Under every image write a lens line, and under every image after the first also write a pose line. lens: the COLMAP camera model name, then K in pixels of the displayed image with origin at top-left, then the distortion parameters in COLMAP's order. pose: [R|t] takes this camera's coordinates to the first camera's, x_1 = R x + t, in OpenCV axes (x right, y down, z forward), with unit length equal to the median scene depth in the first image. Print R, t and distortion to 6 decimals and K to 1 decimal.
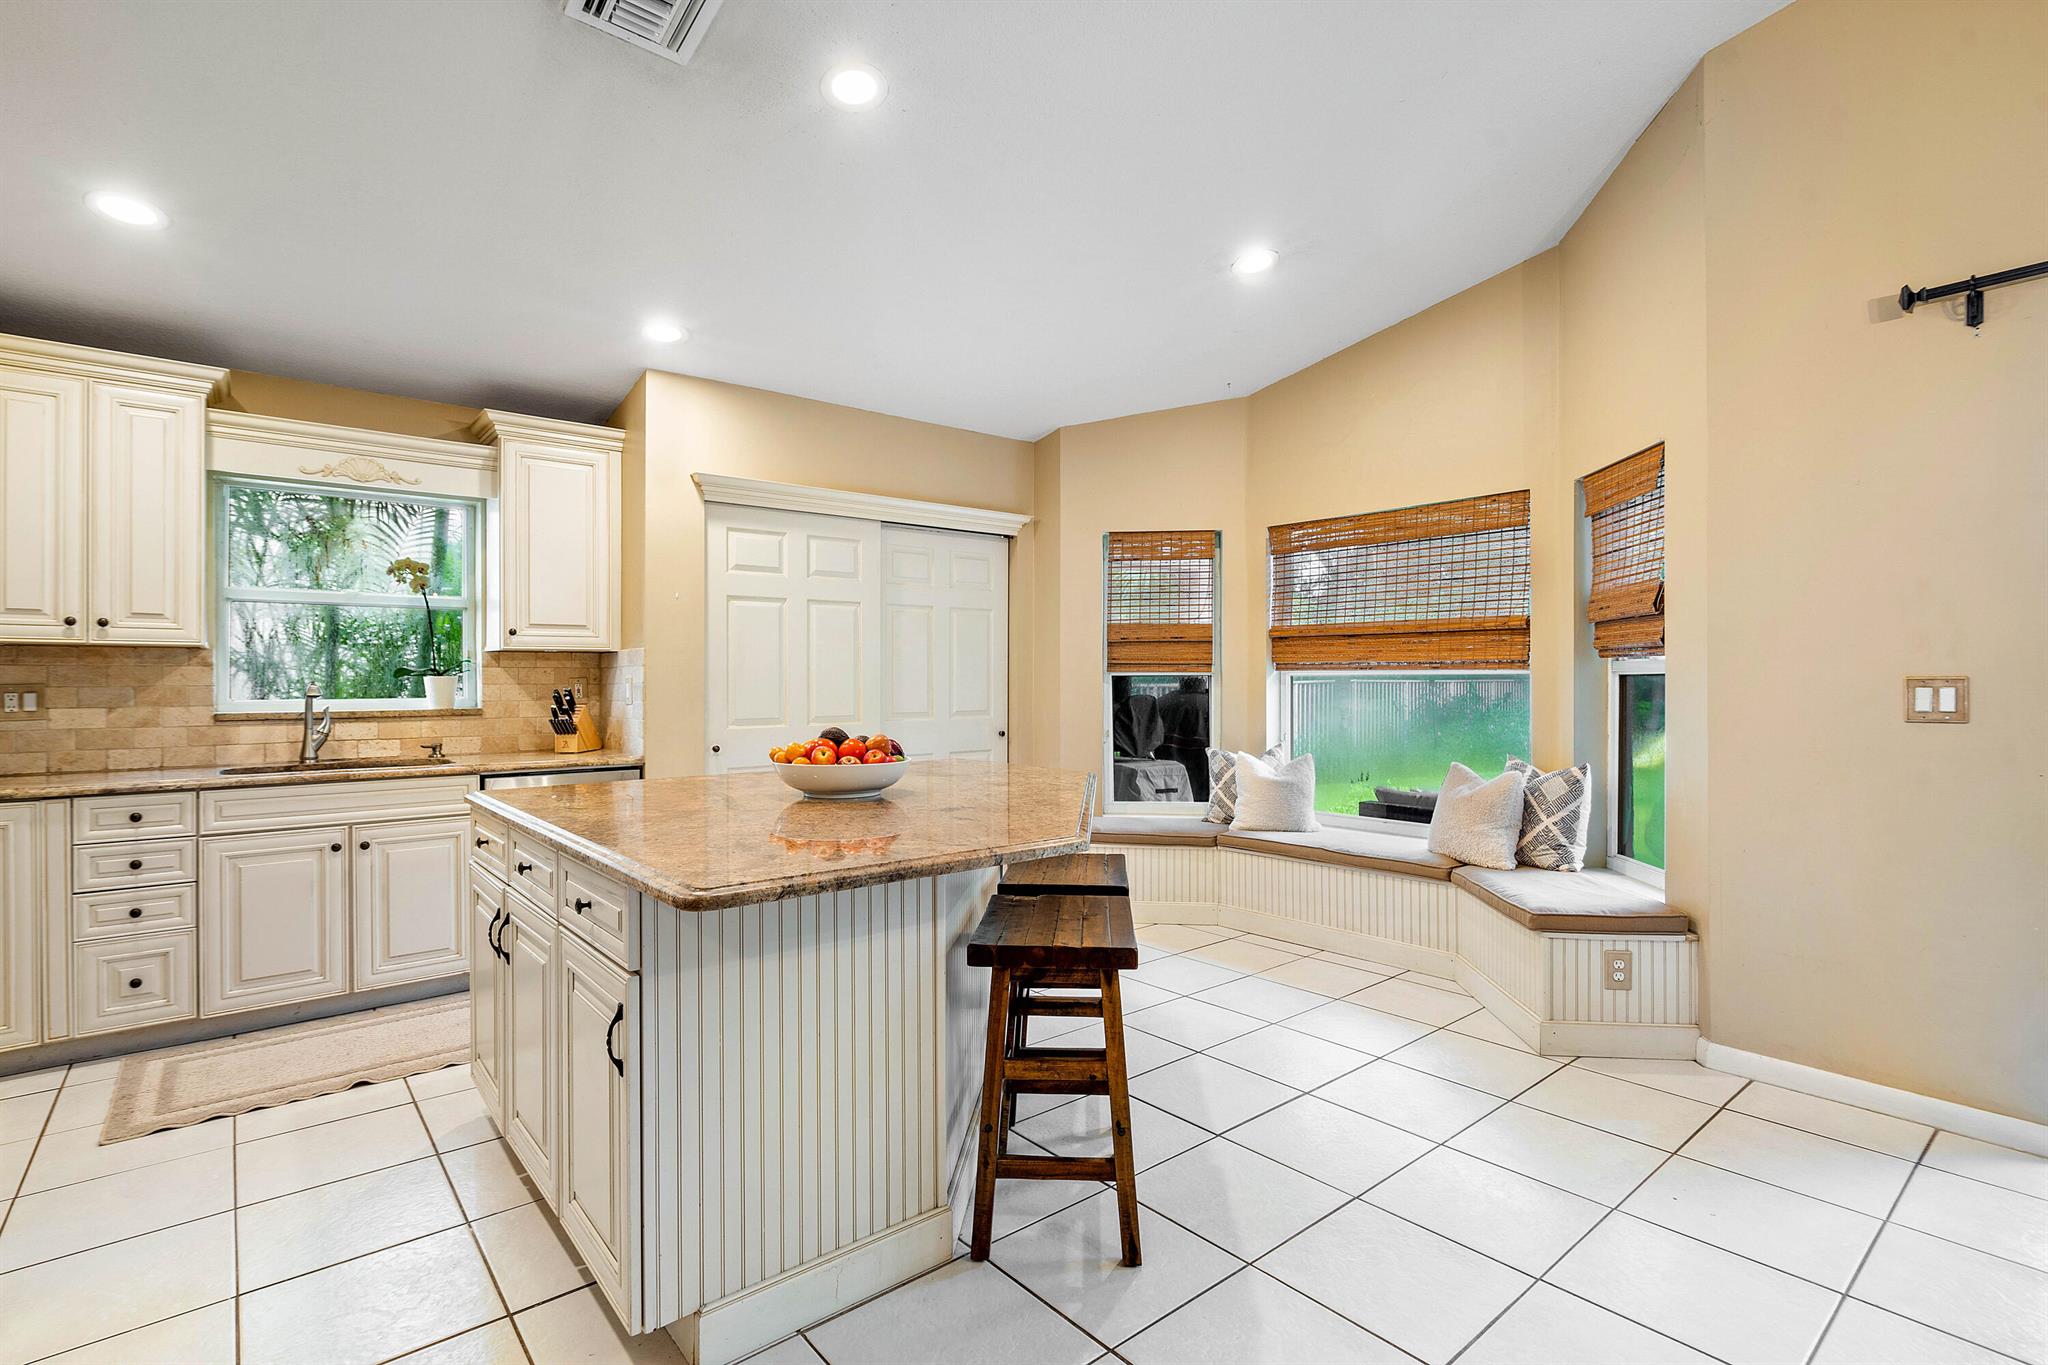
lens RADIAL K [[961.8, 0, 1024.0], [0, 961.8, 682.5], [0, 0, 1]] dist [0.000410, 0.000227]
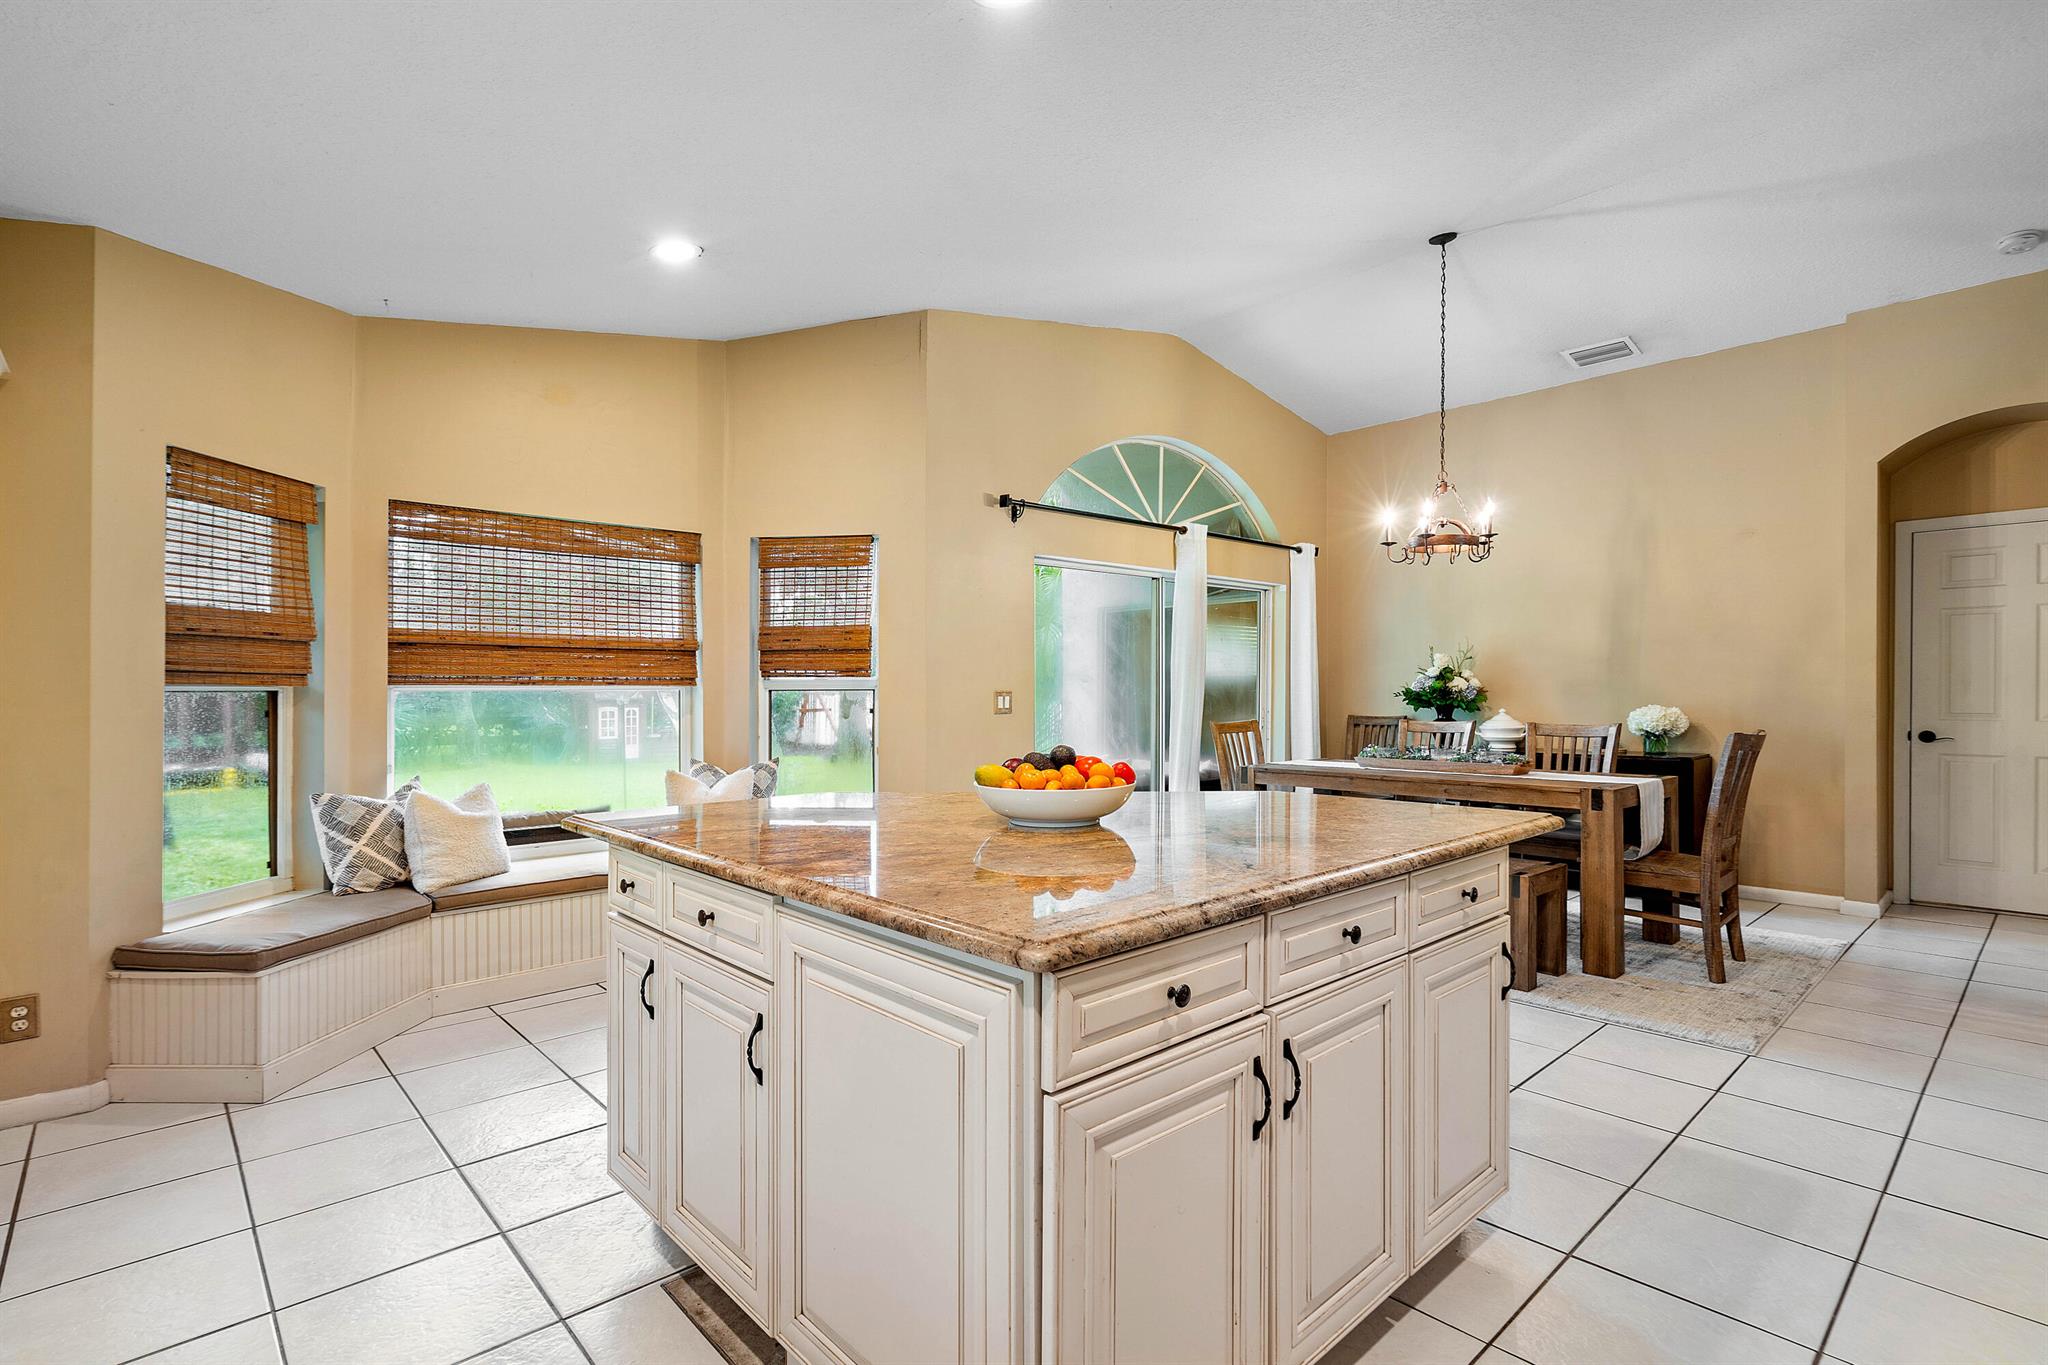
lens RADIAL K [[915.4, 0, 1025.8], [0, 915.4, 694.3], [0, 0, 1]] dist [-0.002576, 0.000547]
pose [[-0.009319, -0.001950, 0.999955, -0.636906], [0.009313, 0.999955, 0.002036, -0.001732], [-0.999913, 0.009331, -0.009301, 0.642135]]
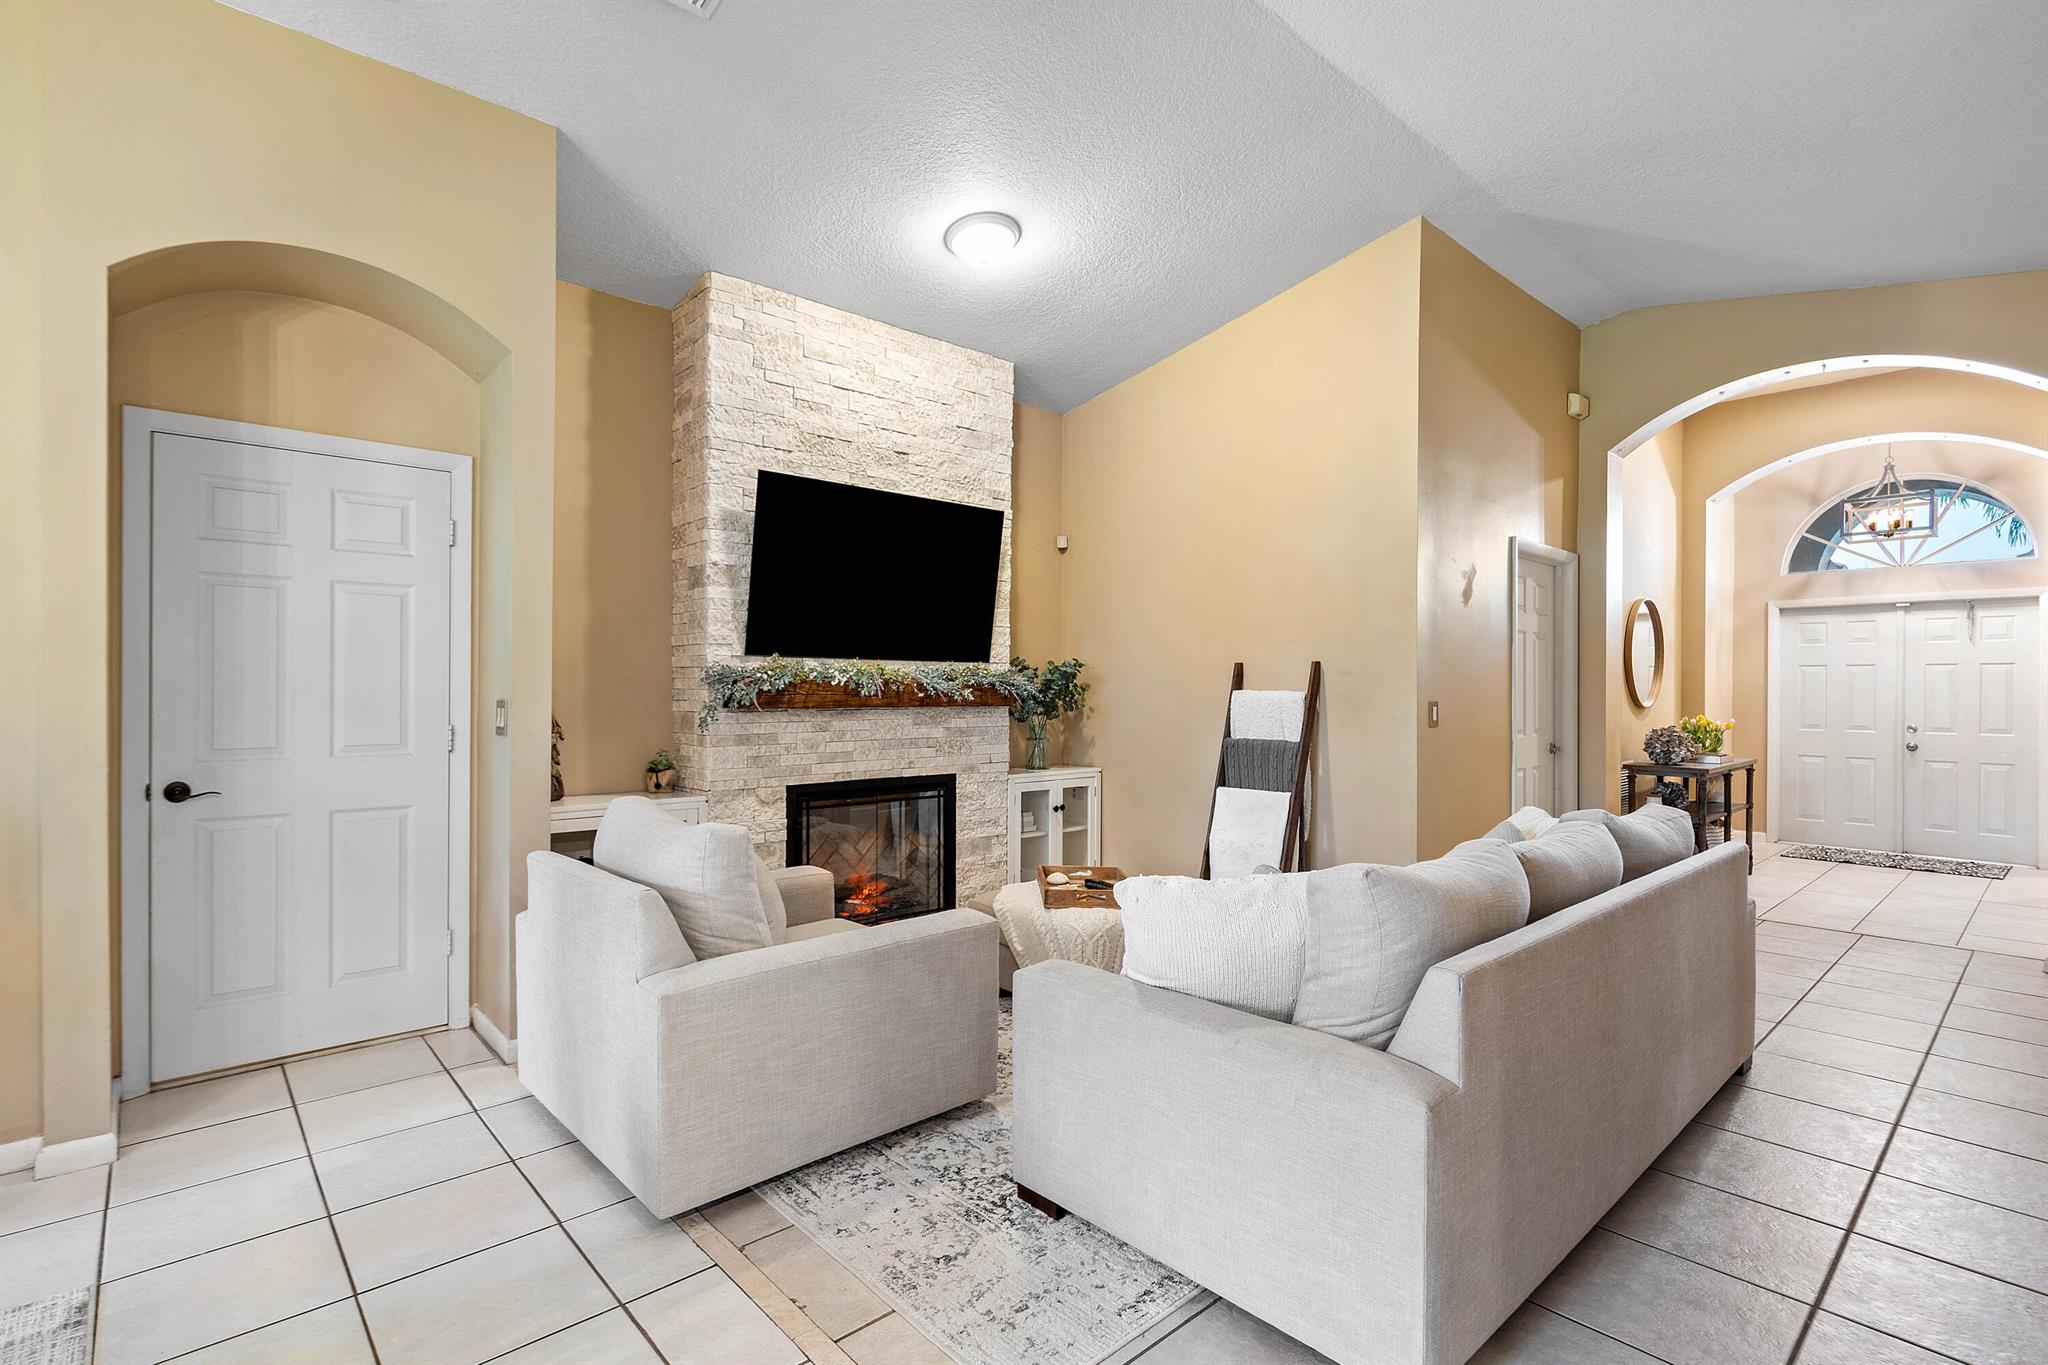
lens RADIAL K [[965.6, 0, 1017.6], [0, 965.6, 696.6], [0, 0, 1]] dist [-0.001631, -0.000434]
pose [[-0.999238, 0.000228, -0.039025, -0.071197], [-0.000084, 0.999968, 0.008006, -0.009794], [0.039026, 0.008004, -0.999206, 0.211627]]
